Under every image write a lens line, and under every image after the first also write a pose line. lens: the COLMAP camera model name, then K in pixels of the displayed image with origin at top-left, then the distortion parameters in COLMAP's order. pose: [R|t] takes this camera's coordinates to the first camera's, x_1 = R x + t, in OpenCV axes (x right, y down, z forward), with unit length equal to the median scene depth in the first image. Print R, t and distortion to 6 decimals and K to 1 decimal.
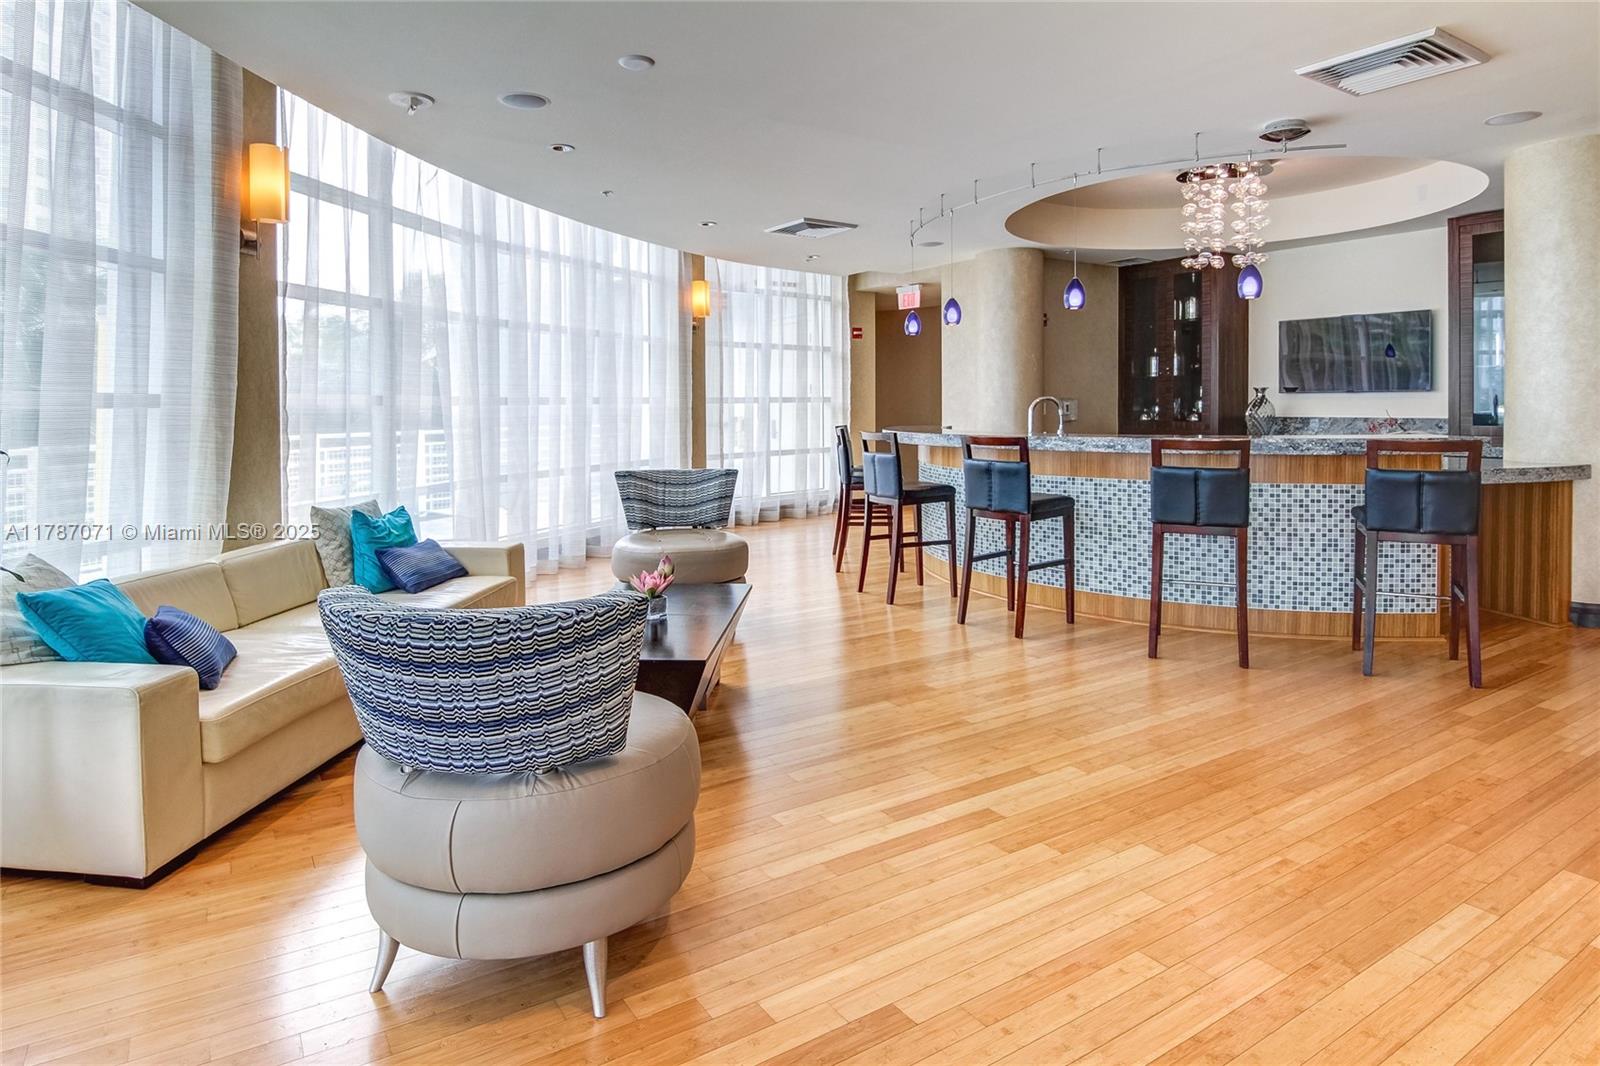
lens RADIAL K [[958.6, 0, 802.2], [0, 958.6, 487.3], [0, 0, 1]] dist [-0.004581, -0.001887]
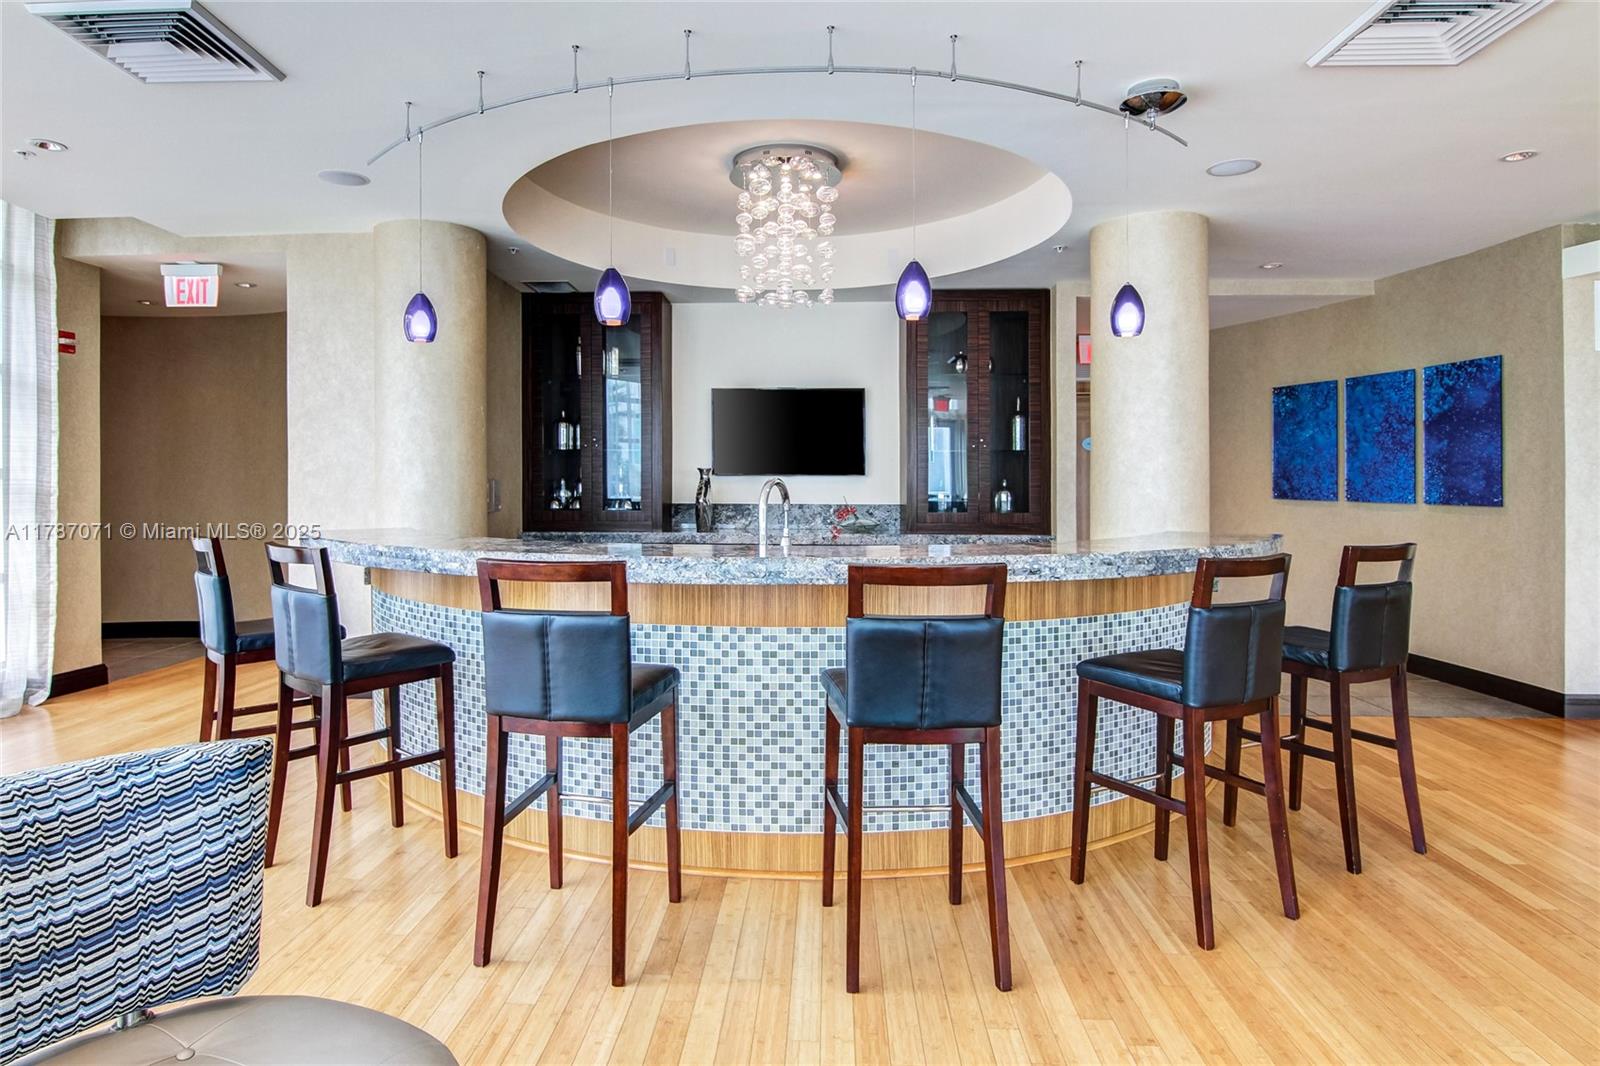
lens RADIAL K [[958.6, 0, 802.2], [0, 958.6, 487.3], [0, 0, 1]] dist [-0.004581, -0.001887]
pose [[0.592362, -0.007473, 0.805637, -0.126099], [0.068259, 0.996827, -0.040942, -0.054693], [-0.802775, 0.079245, 0.590992, 0.507850]]
